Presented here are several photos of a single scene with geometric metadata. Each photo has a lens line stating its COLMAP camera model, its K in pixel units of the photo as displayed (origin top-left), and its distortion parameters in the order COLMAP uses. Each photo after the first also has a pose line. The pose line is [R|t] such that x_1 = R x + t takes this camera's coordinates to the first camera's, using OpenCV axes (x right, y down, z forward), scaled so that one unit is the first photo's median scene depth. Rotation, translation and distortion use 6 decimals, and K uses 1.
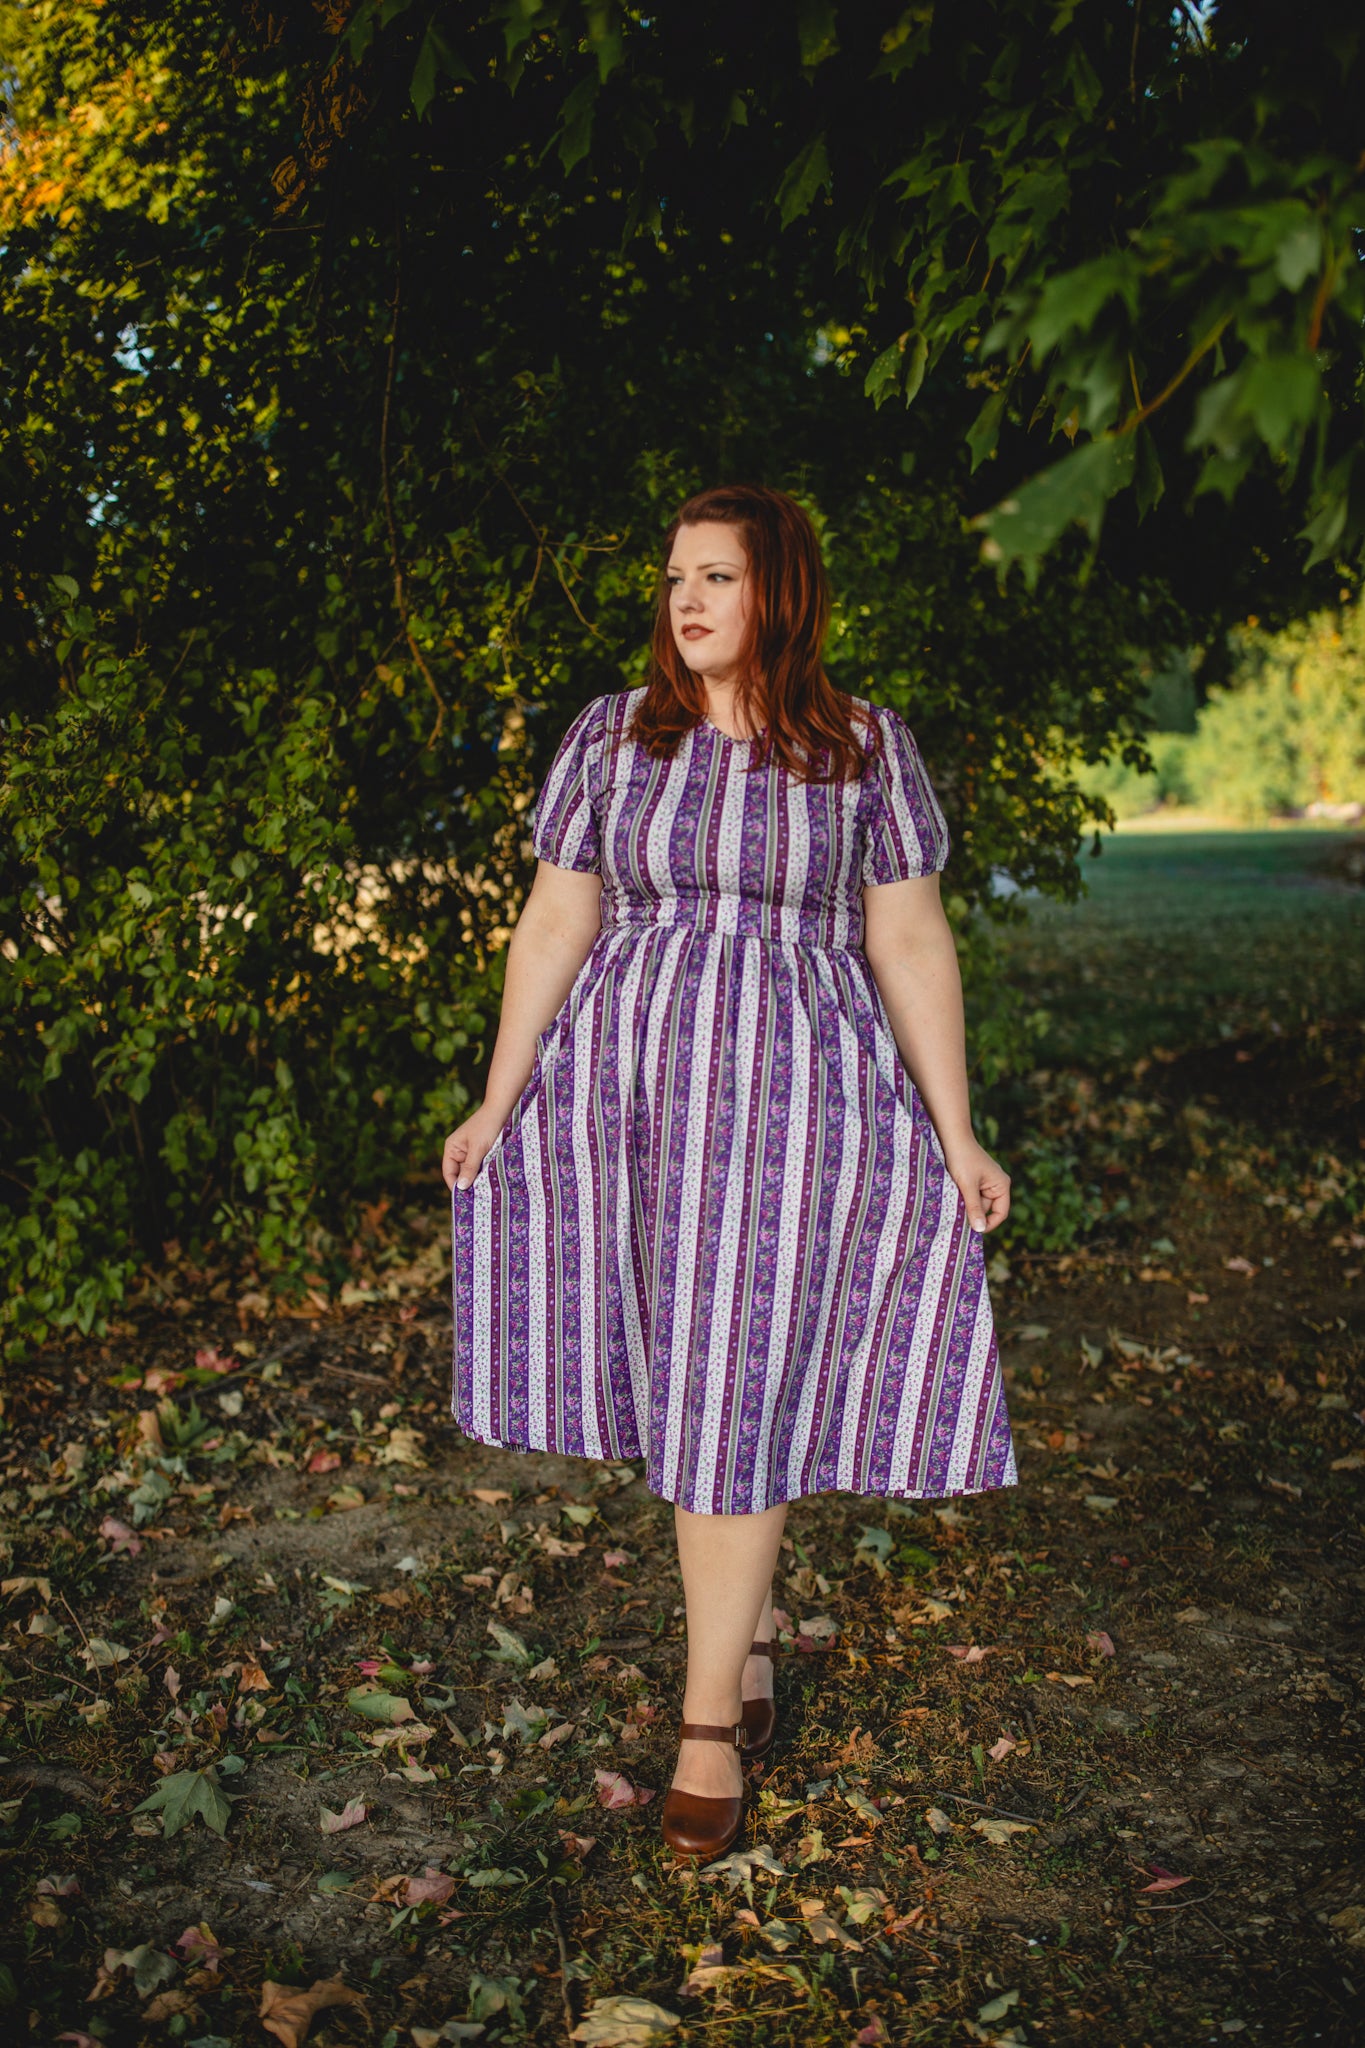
lens RADIAL K [[1964.7, 0, 639.9], [0, 1964.7, 1023.9], [0, 0, 1]] dist [0.002052, -0.026145]
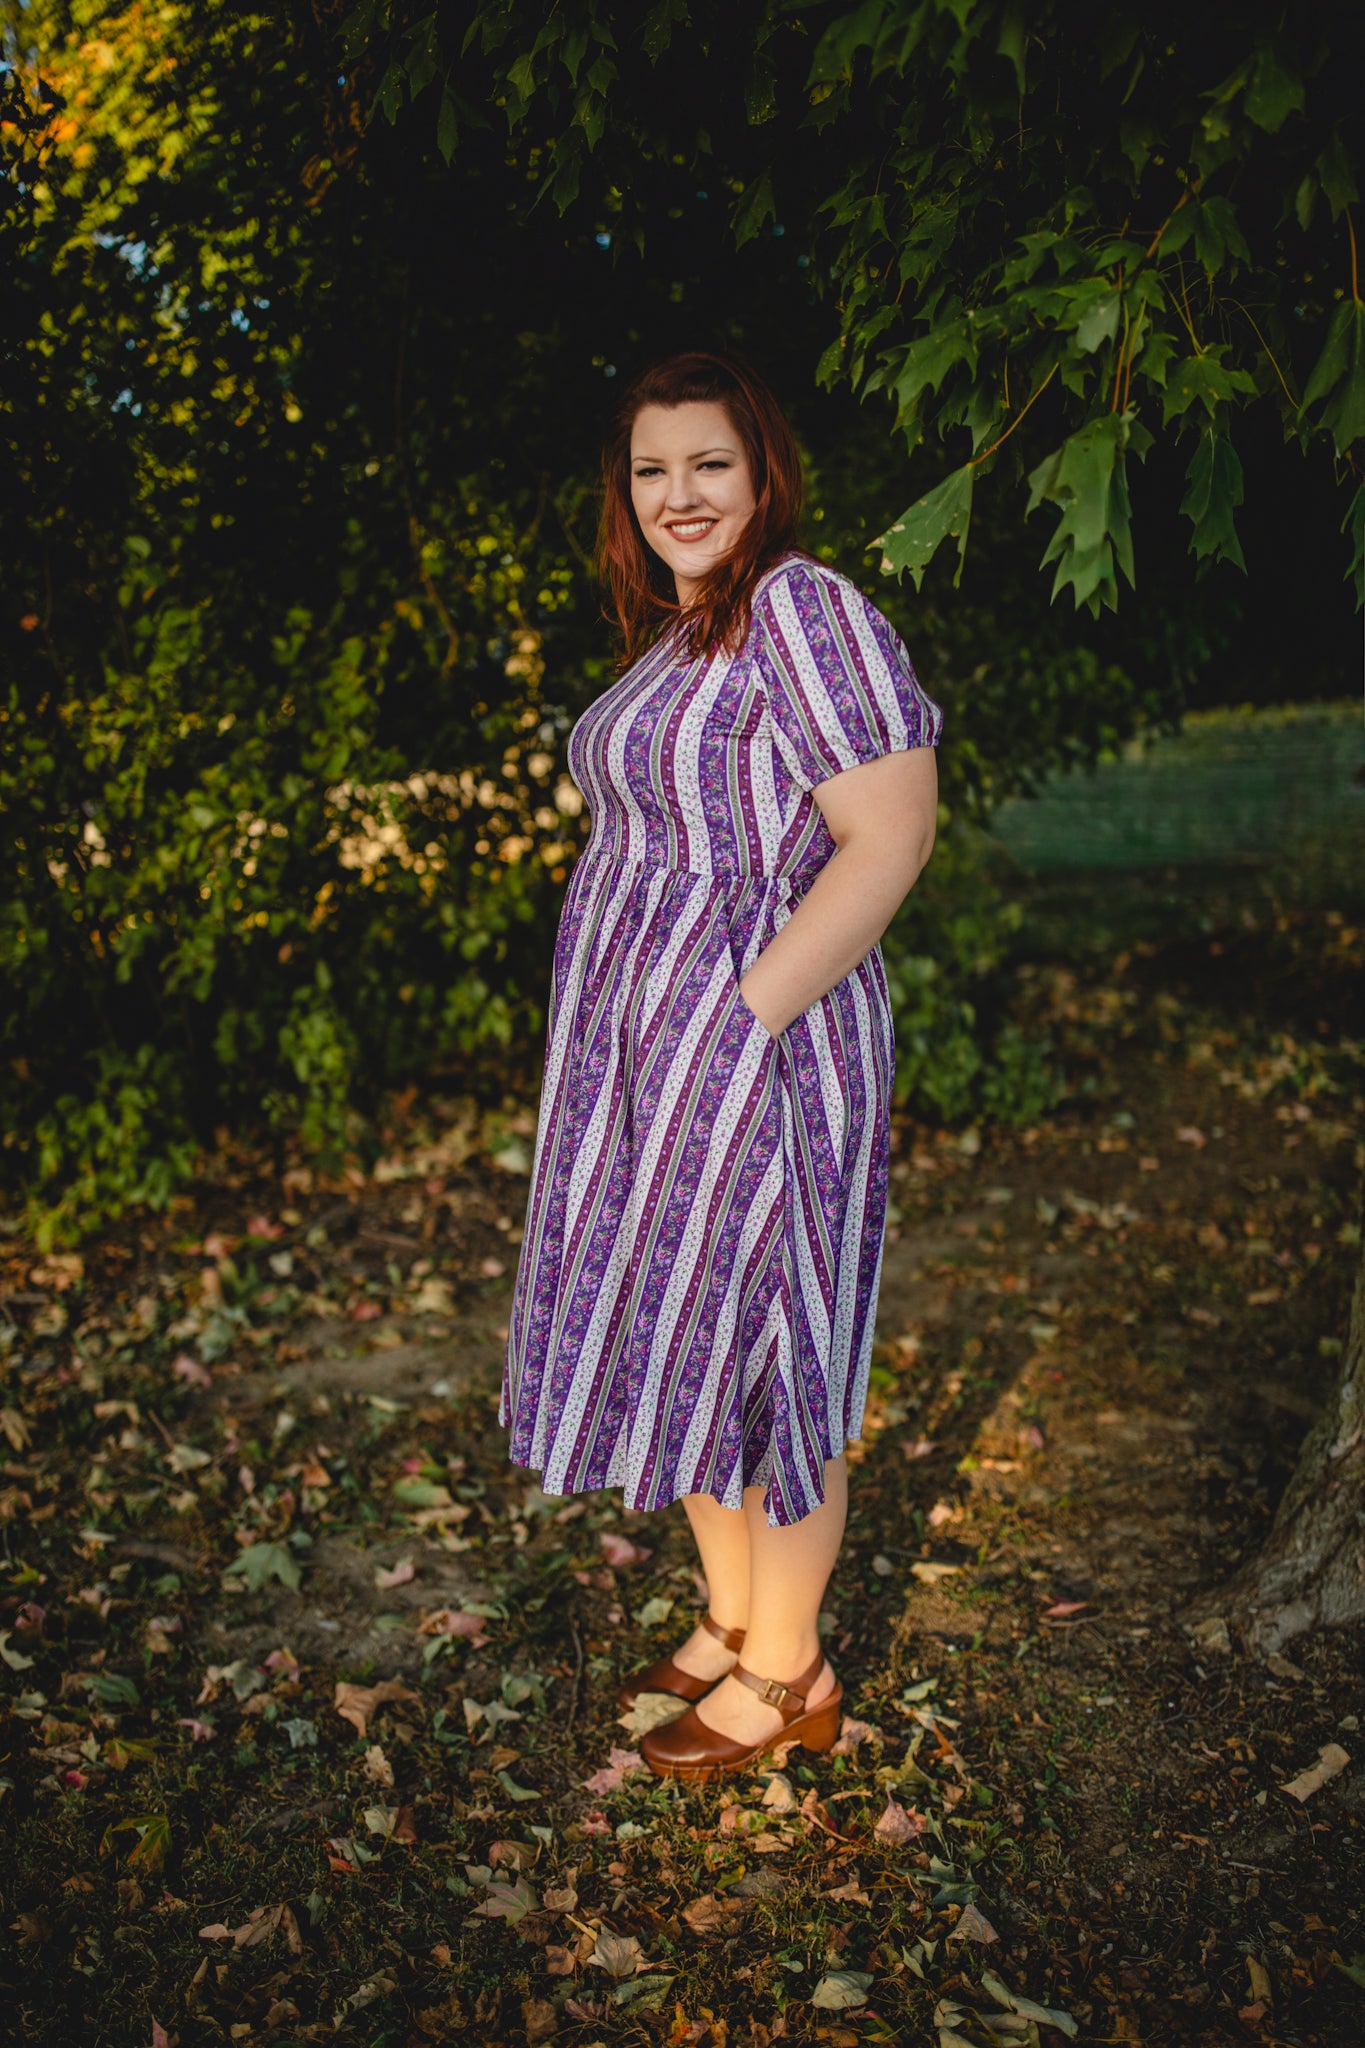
lens RADIAL K [[1964.7, 0, 639.9], [0, 1964.7, 1023.9], [0, 0, 1]] dist [0.002052, -0.026145]
pose [[0.999838, -0.015588, -0.009010, 0.014385], [0.015988, 0.998806, 0.046172, 0.008507], [0.008280, -0.046308, 0.998893, -0.169301]]
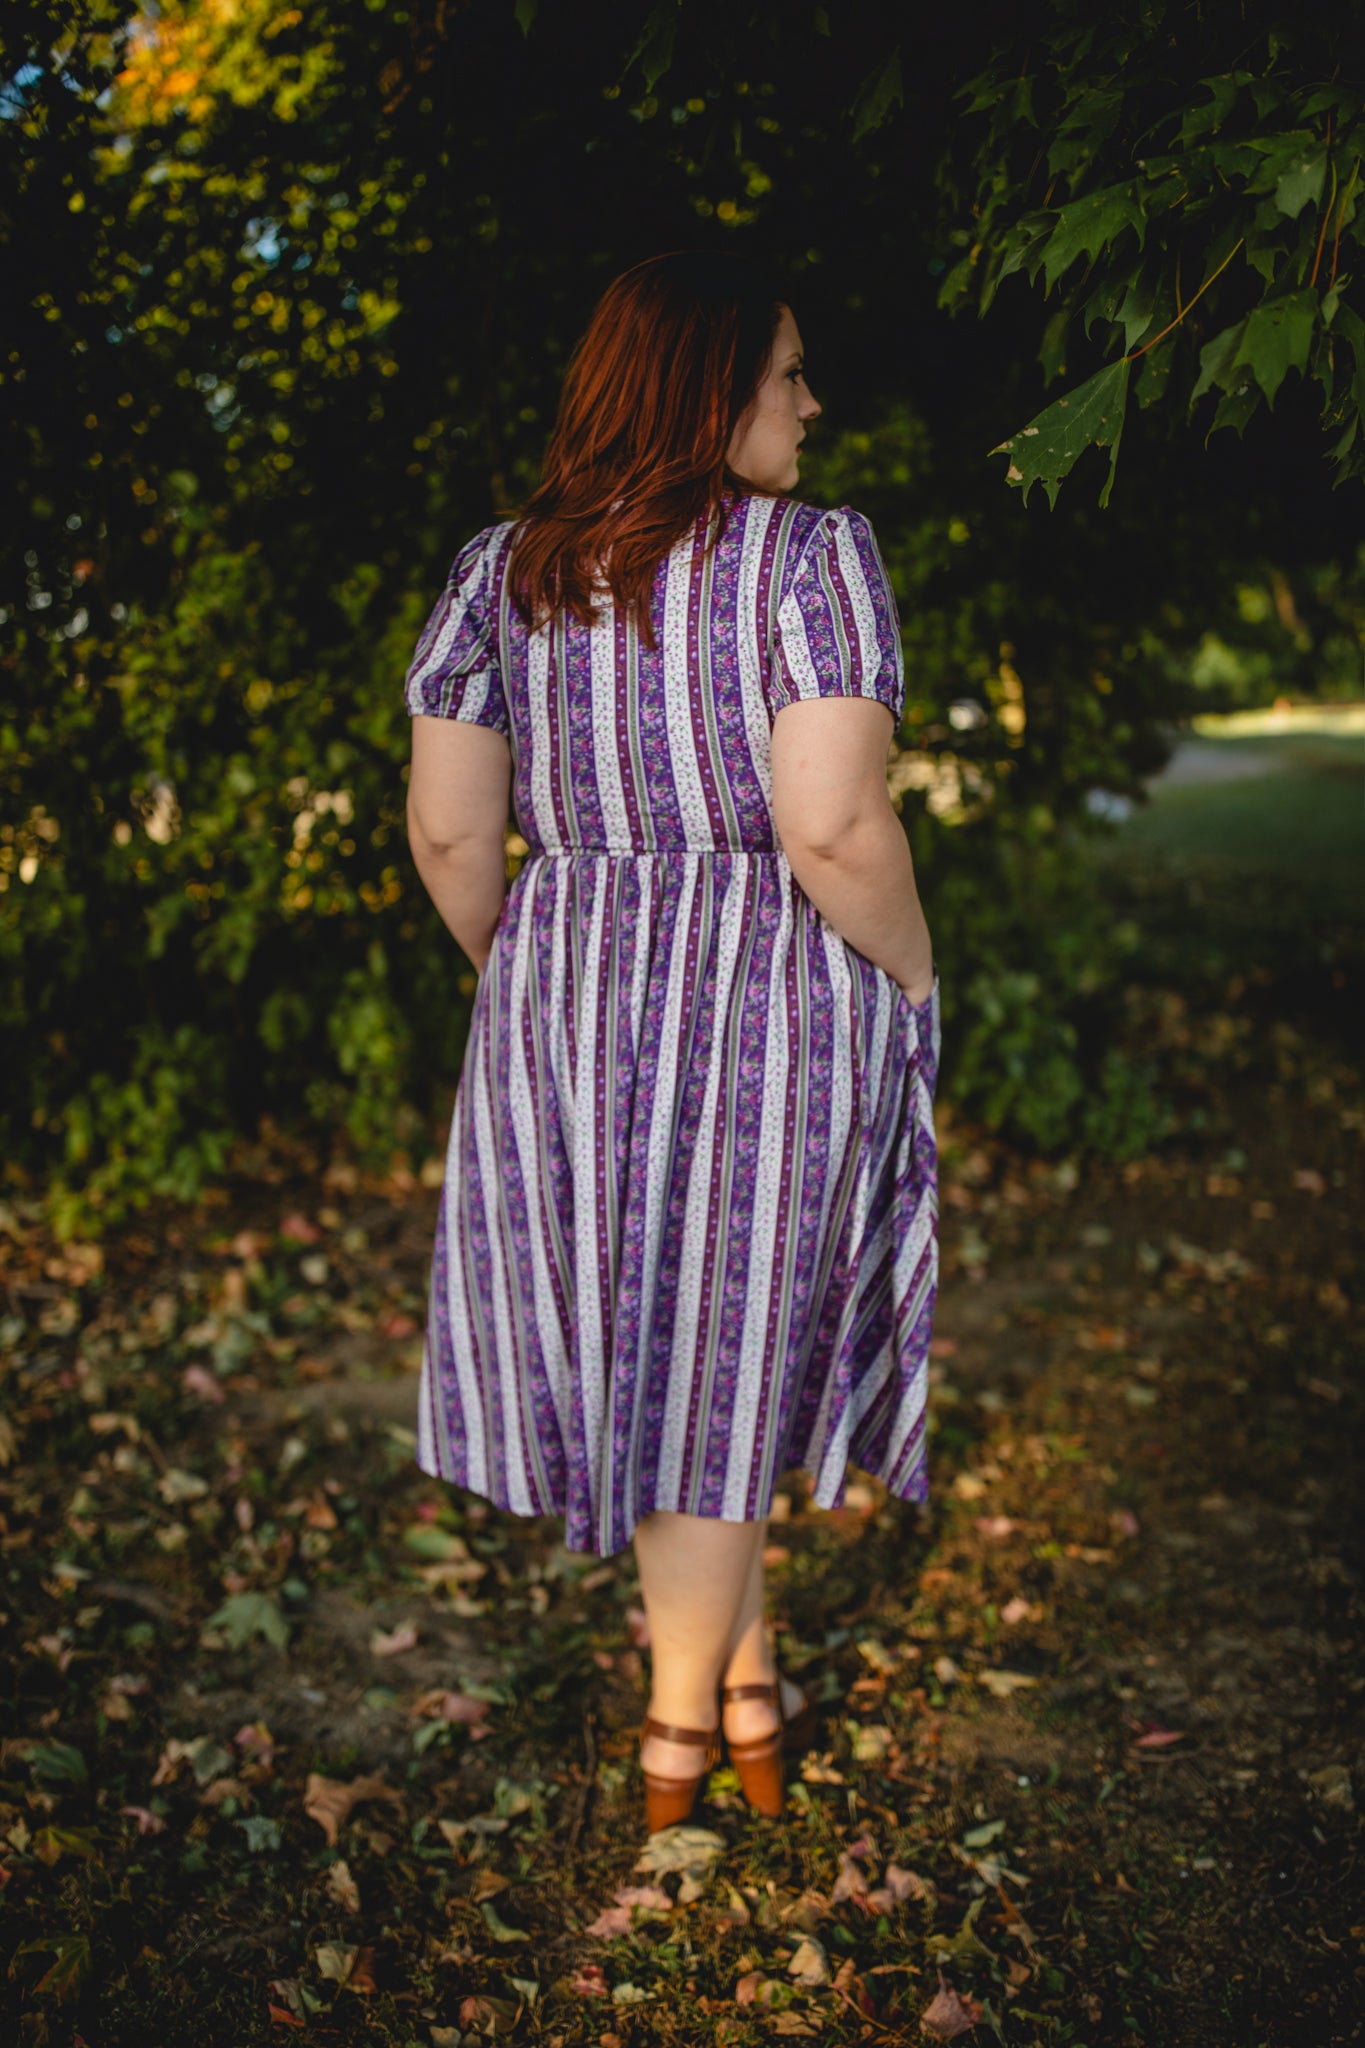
lens RADIAL K [[1964.7, 0, 639.9], [0, 1964.7, 1023.9], [0, 0, 1]] dist [0.002052, -0.026145]
pose [[0.997789, 0.035232, -0.056359, 0.027673], [-0.032577, 0.998347, 0.047343, 0.009676], [0.057934, -0.045402, 0.997287, -0.043360]]
